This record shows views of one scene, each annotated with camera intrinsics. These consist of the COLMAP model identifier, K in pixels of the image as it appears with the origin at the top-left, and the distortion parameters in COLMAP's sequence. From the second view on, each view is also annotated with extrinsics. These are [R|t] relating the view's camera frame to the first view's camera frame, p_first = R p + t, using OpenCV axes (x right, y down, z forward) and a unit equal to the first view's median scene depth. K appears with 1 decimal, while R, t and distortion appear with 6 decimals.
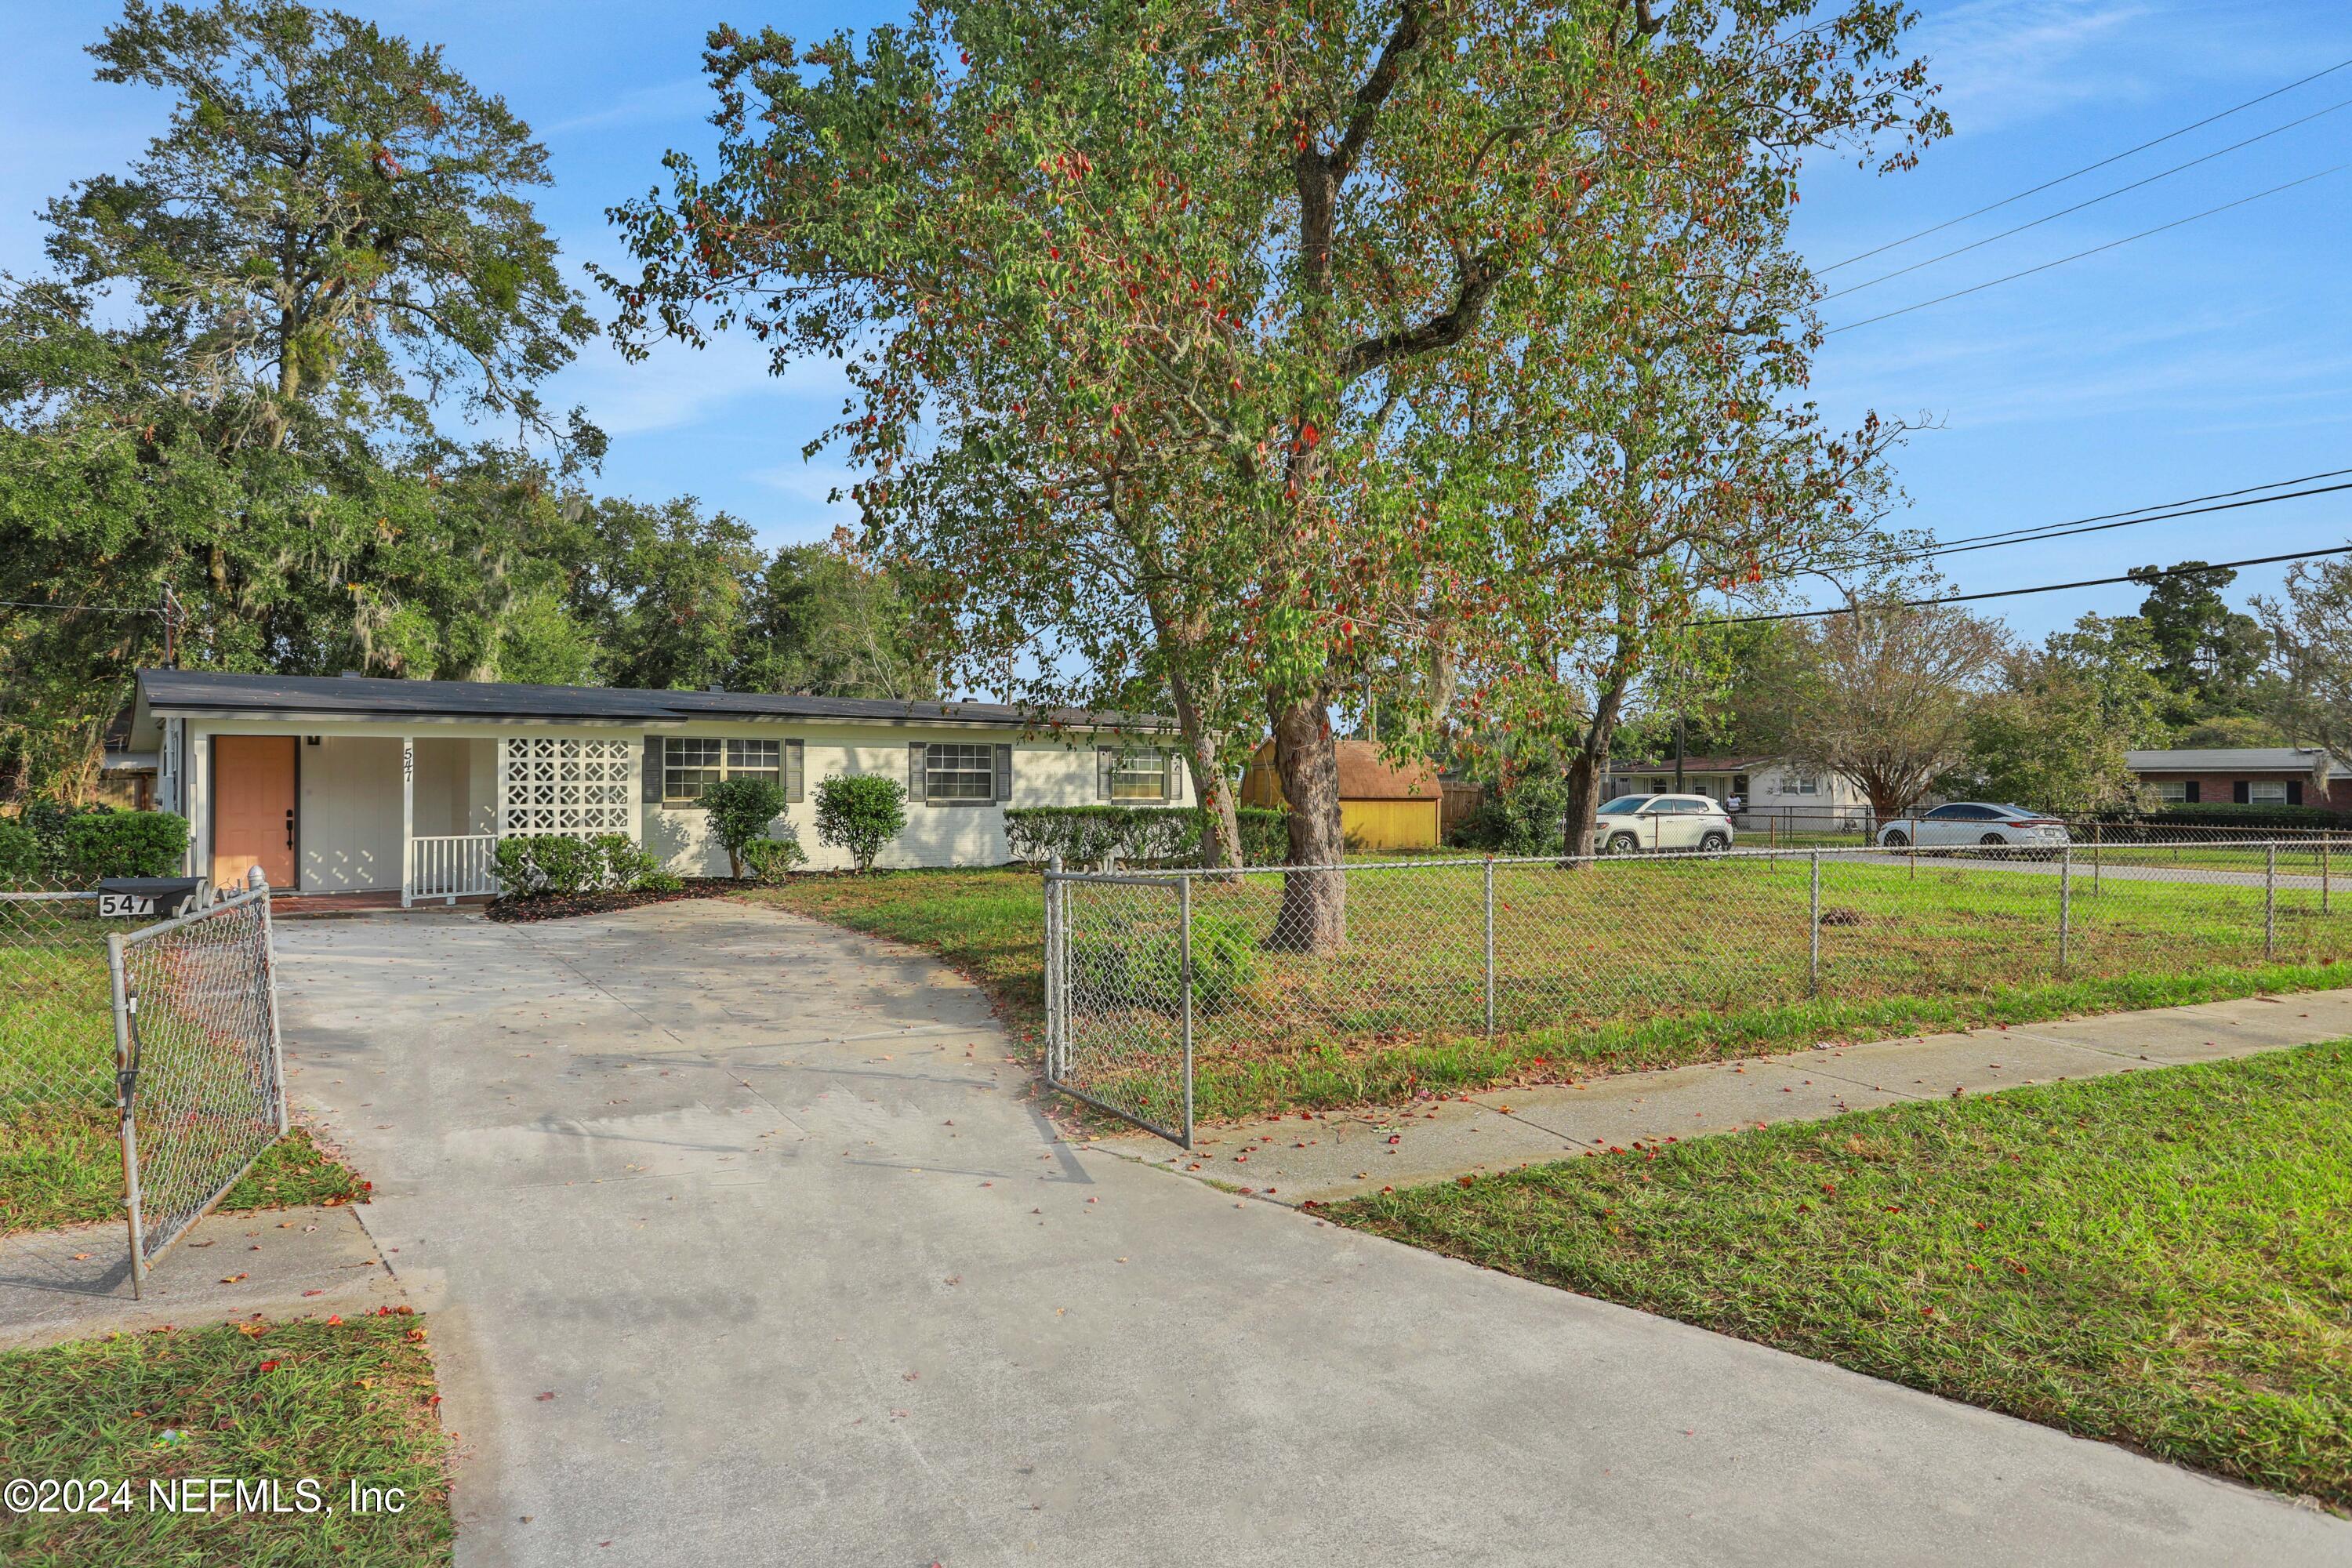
lens RADIAL K [[1378.6, 0, 1176.0], [0, 1378.6, 784.0], [0, 0, 1]] dist [-0.028068, 0.026806]
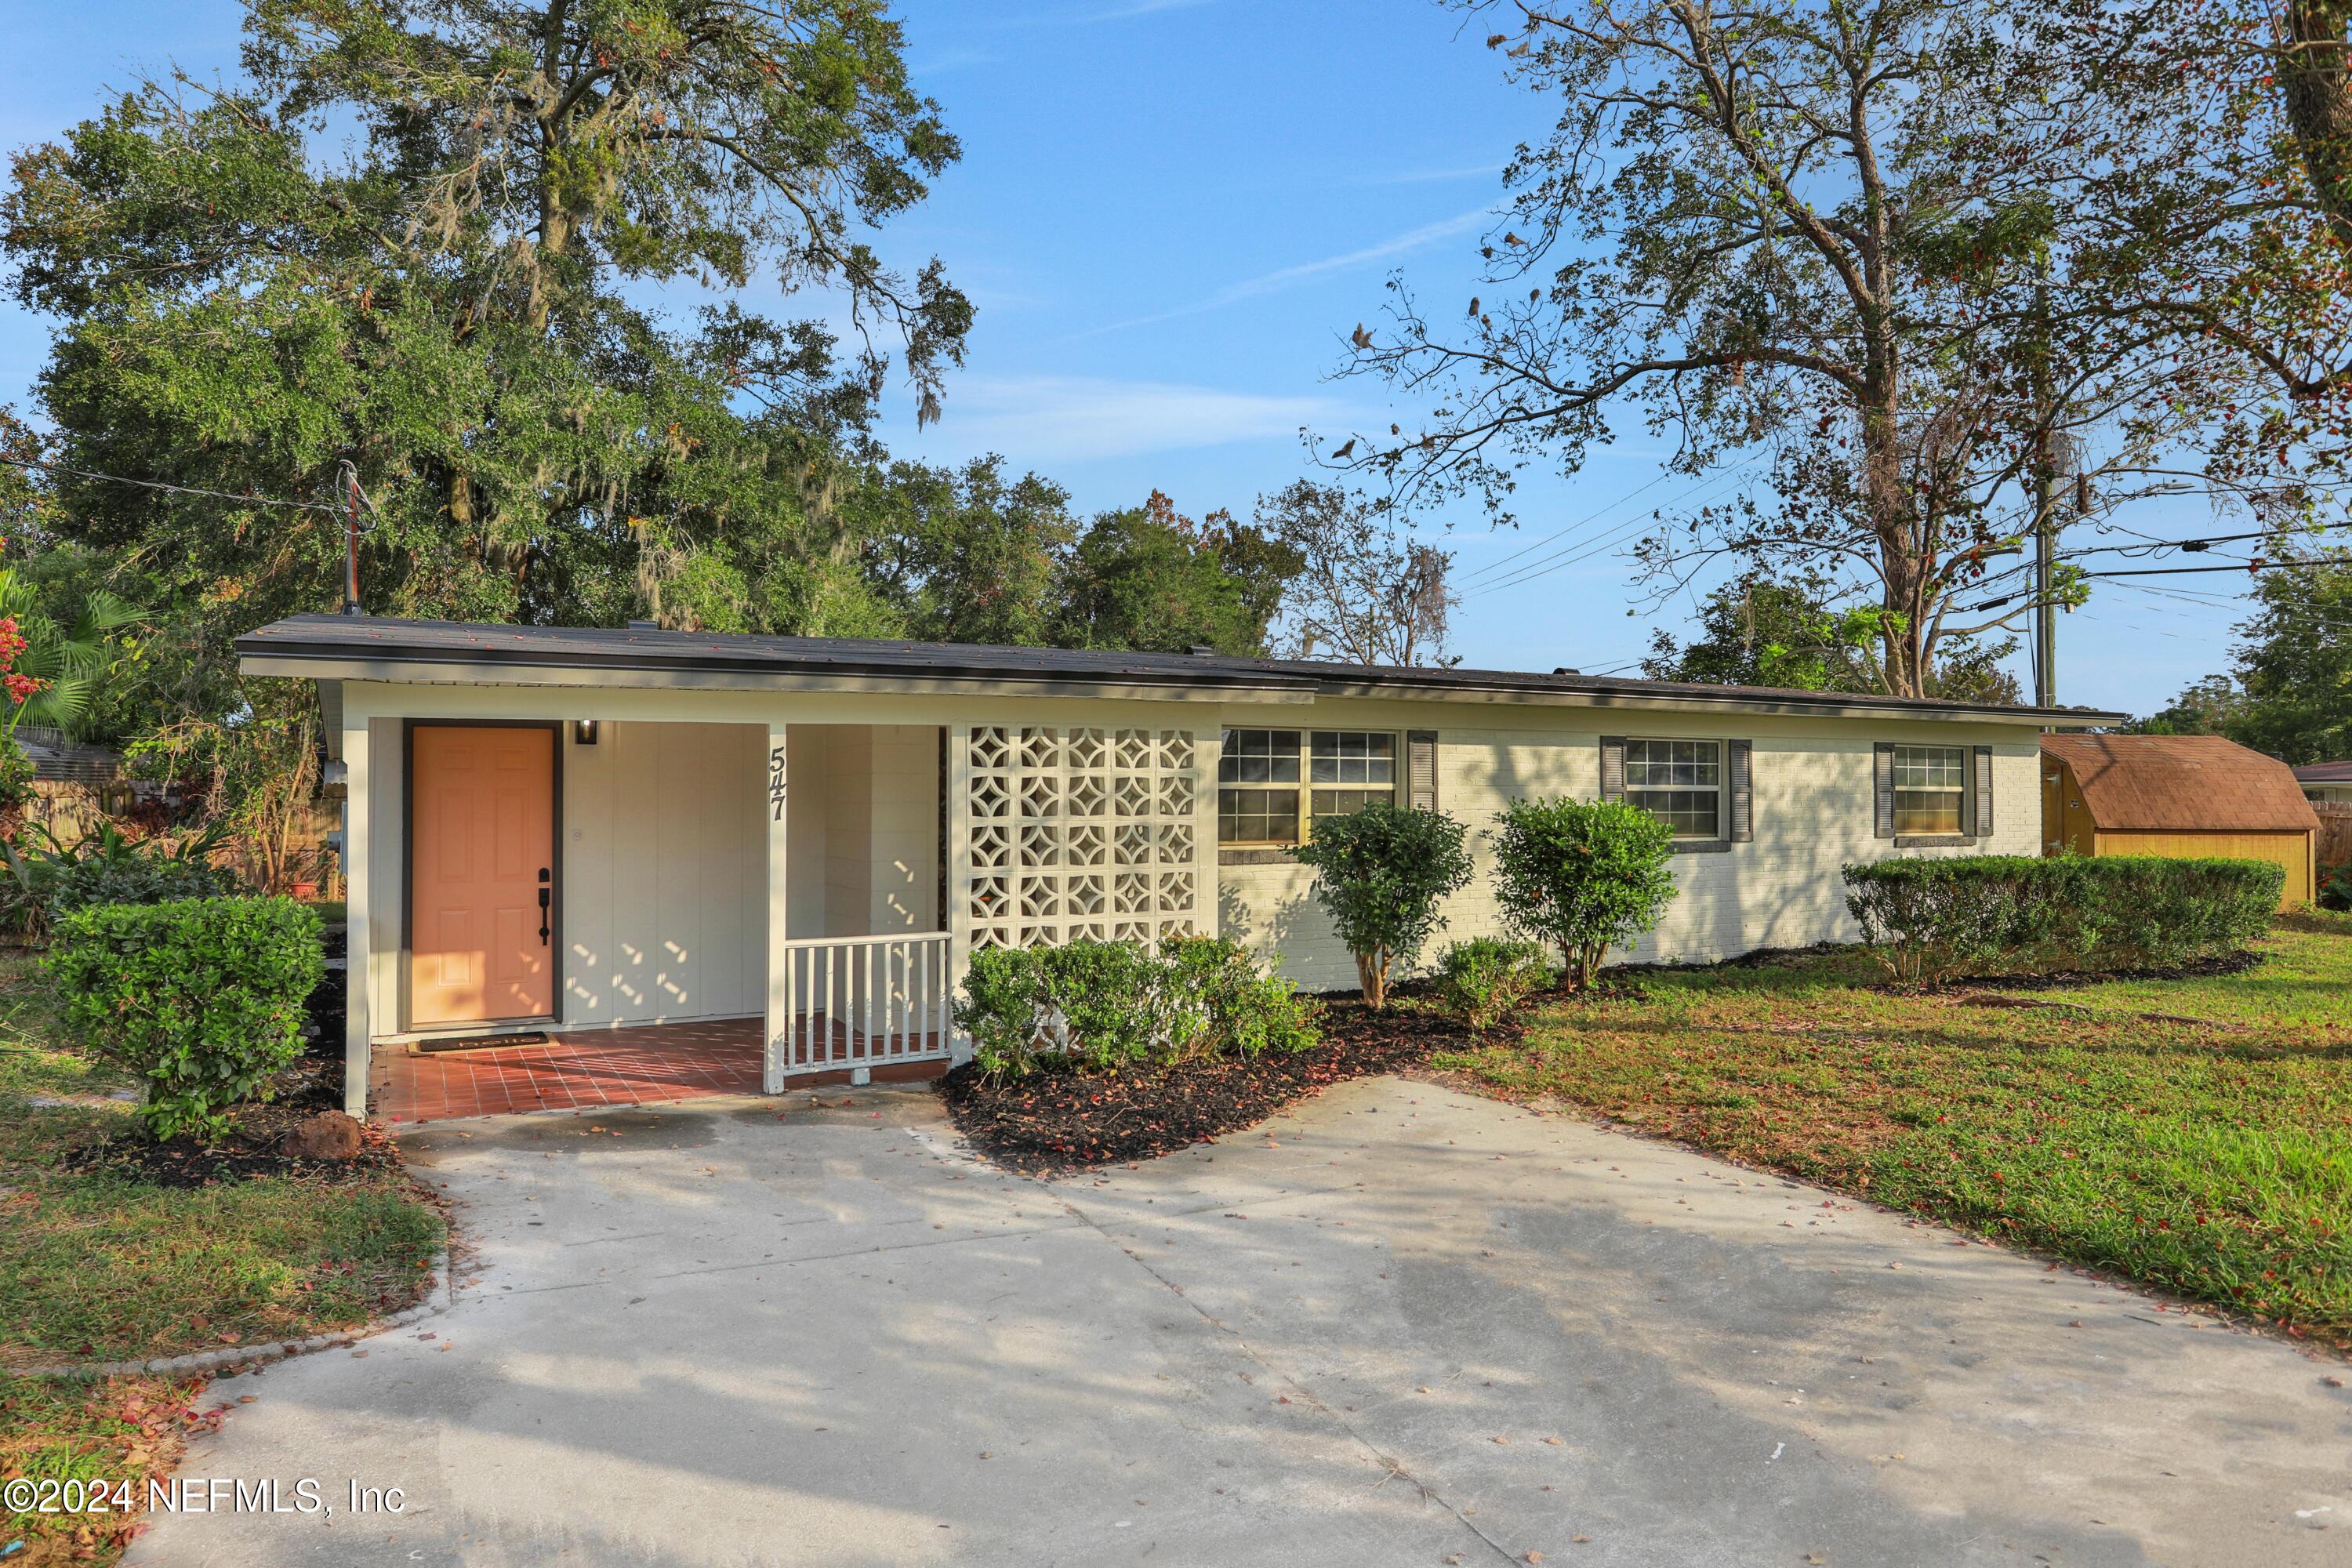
lens RADIAL K [[1422.8, 0, 1176.0], [0, 1422.8, 784.0], [0, 0, 1]] dist [-0.000948, -0.000945]
pose [[0.986509, -0.001746, -0.163700, -0.221804], [0.000905, 0.999986, -0.005215, -0.007074], [0.163707, 0.004997, 0.986496, 0.348474]]
